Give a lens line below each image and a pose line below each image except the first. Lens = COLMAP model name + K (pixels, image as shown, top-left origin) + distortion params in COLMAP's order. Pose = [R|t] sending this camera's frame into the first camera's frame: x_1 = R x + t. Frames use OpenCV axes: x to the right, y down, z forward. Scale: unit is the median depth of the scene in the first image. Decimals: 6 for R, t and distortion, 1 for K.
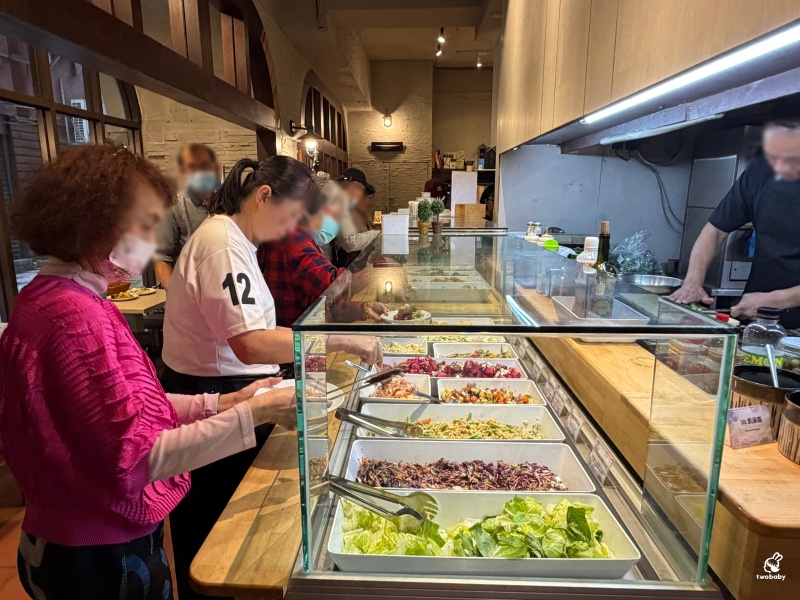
lens RADIAL K [[515.1, 0, 399.0], [0, 515.1, 300.5], [0, 0, 1]] dist [0.005633, -0.005579]
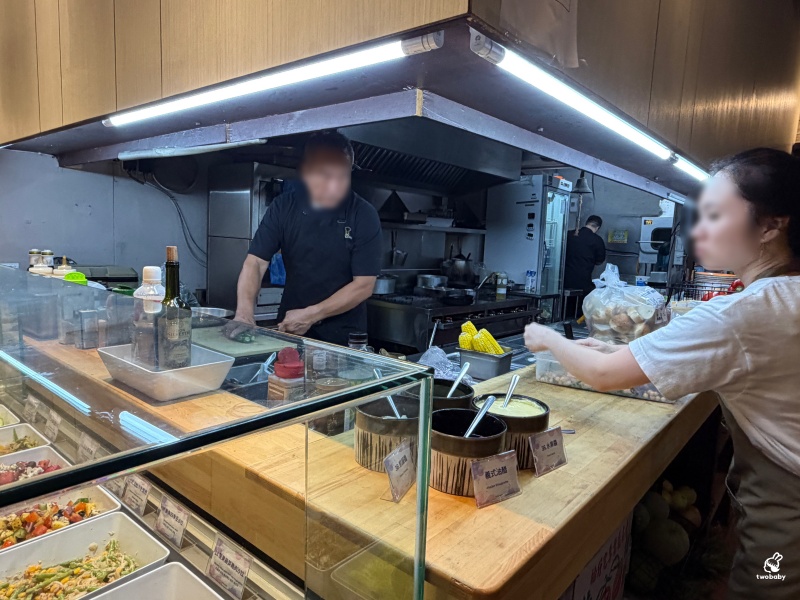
lens RADIAL K [[515.1, 0, 403.0], [0, 515.1, 301.6], [0, 0, 1]] dist [0.005633, -0.005579]
pose [[0.617769, -0.072845, 0.782978, -0.003319], [0.117181, 0.993111, -0.000061, -0.025537], [-0.777580, 0.091788, 0.622049, 0.223820]]
